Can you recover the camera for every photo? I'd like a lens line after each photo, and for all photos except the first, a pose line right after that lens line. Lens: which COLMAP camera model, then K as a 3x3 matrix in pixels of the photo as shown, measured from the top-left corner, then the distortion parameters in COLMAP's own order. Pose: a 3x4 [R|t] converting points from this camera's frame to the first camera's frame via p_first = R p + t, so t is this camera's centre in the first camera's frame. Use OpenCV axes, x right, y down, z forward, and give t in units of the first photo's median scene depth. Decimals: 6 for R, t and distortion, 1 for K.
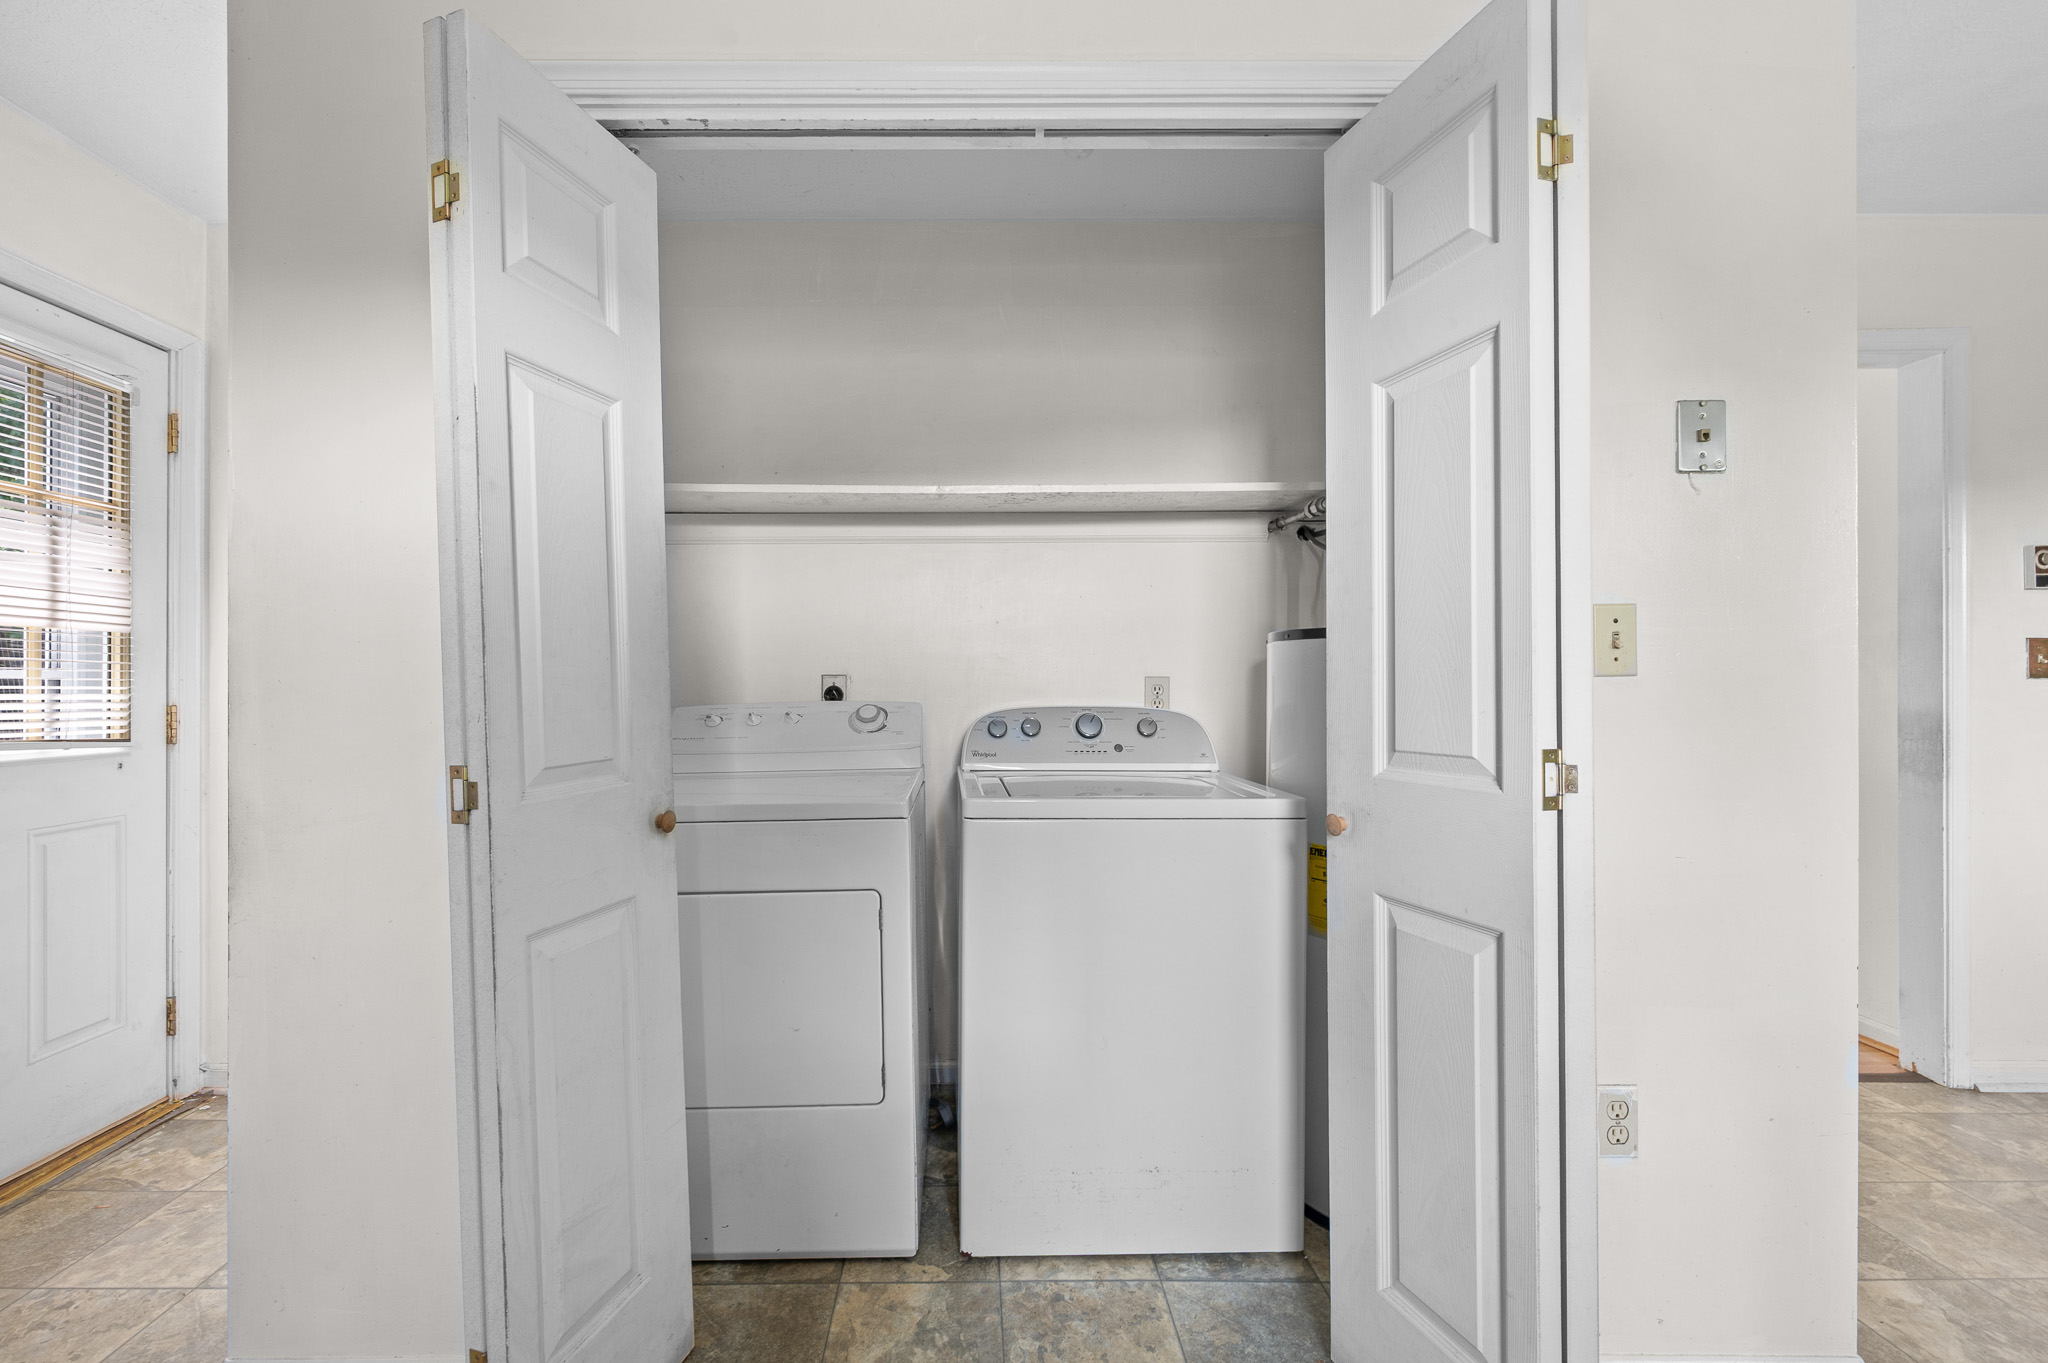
lens RADIAL K [[826.2, 0, 1024.0], [0, 826.2, 681.5], [0, 0, 1]] dist [0.000412, 0.000429]
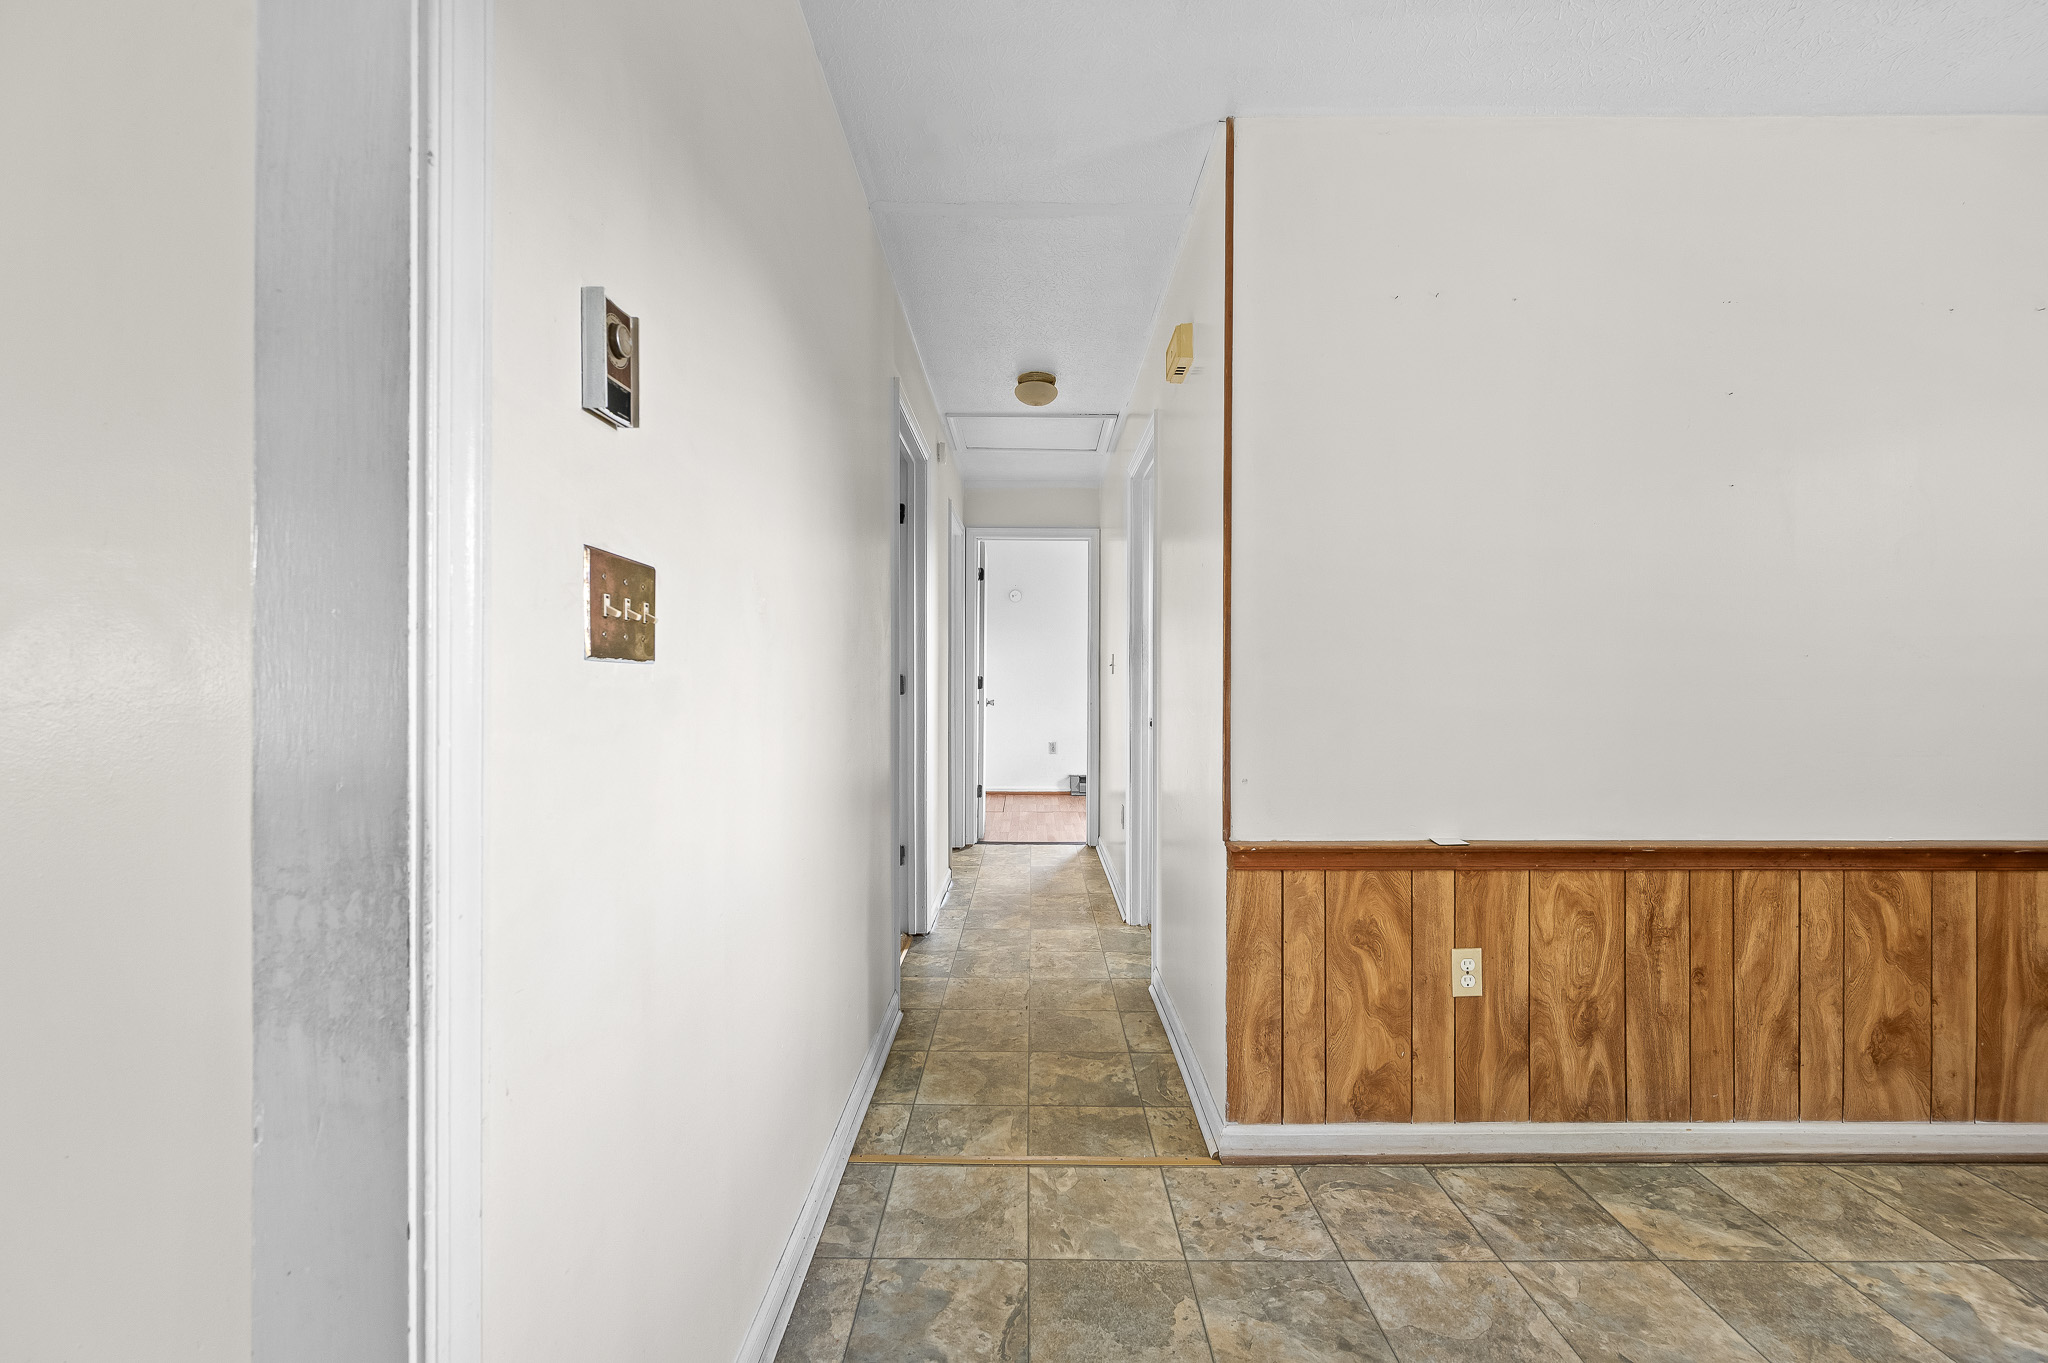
lens RADIAL K [[826.2, 0, 1024.0], [0, 826.2, 681.5], [0, 0, 1]] dist [0.000412, 0.000429]
pose [[0.020607, -0.005945, 0.999770, 0.850750], [-0.003726, 0.999975, 0.006023, 0.003027], [-0.999781, -0.003849, 0.020584, 0.797739]]
